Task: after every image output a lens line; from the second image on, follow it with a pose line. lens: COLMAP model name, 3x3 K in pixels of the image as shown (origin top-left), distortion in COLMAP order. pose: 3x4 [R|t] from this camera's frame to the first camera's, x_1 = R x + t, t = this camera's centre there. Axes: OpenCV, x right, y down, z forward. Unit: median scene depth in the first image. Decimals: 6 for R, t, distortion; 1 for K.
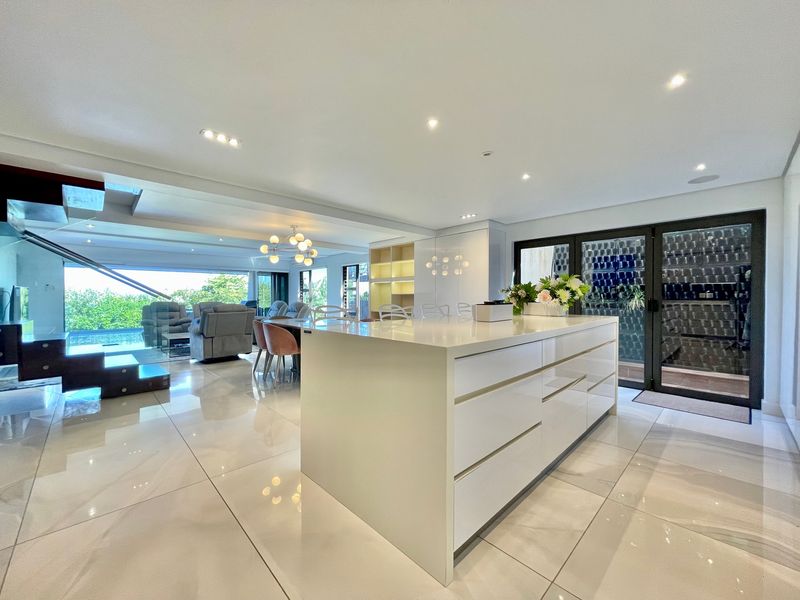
lens RADIAL K [[322.0, 0, 397.4], [0, 322.0, 299.7], [0, 0, 1]] dist [0.000244, 0.000043]
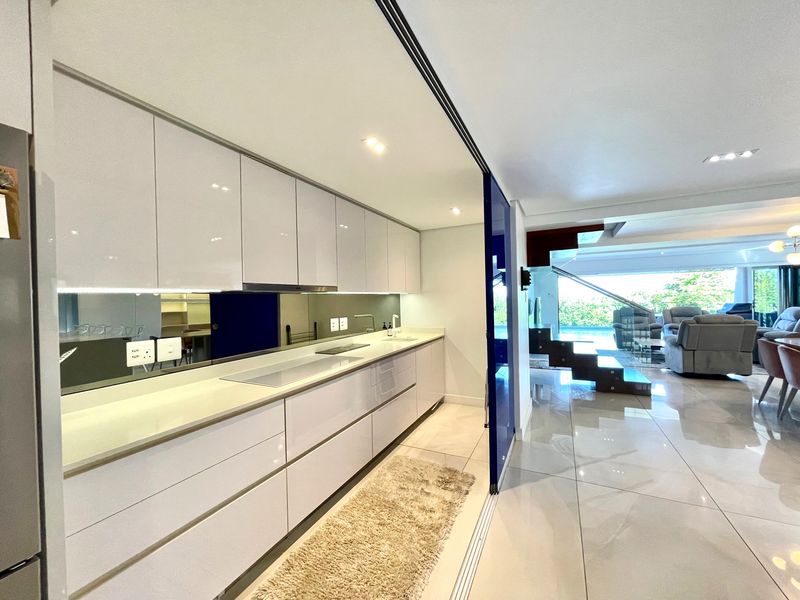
lens RADIAL K [[322.0, 0, 397.4], [0, 322.0, 299.7], [0, 0, 1]] dist [0.000244, 0.000043]
pose [[0.334464, -0.001395, -0.942407, 0.005187], [0.012083, 0.999923, 0.002808, -0.033269], [0.942331, -0.012326, 0.334455, -0.080972]]
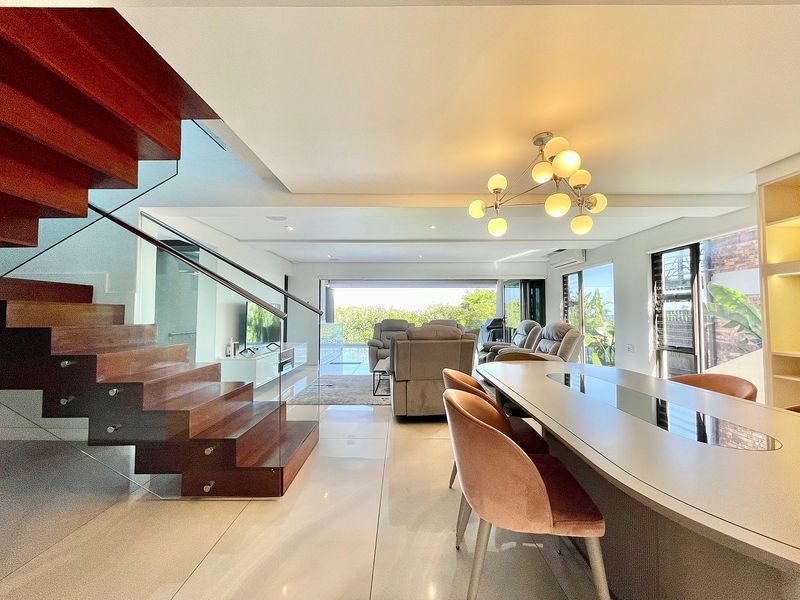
lens RADIAL K [[325.1, 0, 400.0], [0, 325.1, 300.0], [0, 0, 1]] dist [-0.001565, -0.000015]
pose [[0.723796, -0.026773, -0.689494, -0.136187], [-0.009408, 0.998771, -0.048659, -0.002927], [0.689950, 0.041706, 0.722655, 0.460107]]
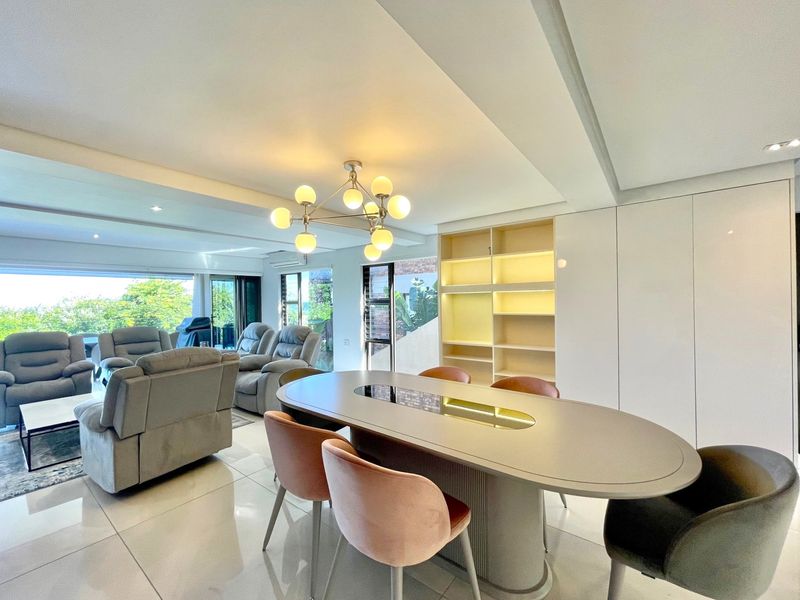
lens RADIAL K [[332.2, 0, 396.1], [0, 332.2, 299.5], [0, 0, 1]] dist [0.002890, 0.000427]
pose [[0.990095, -0.014911, 0.139608, -0.255346], [0.016584, 0.999804, -0.010827, -0.037733], [-0.139419, 0.013035, 0.990148, 0.444171]]
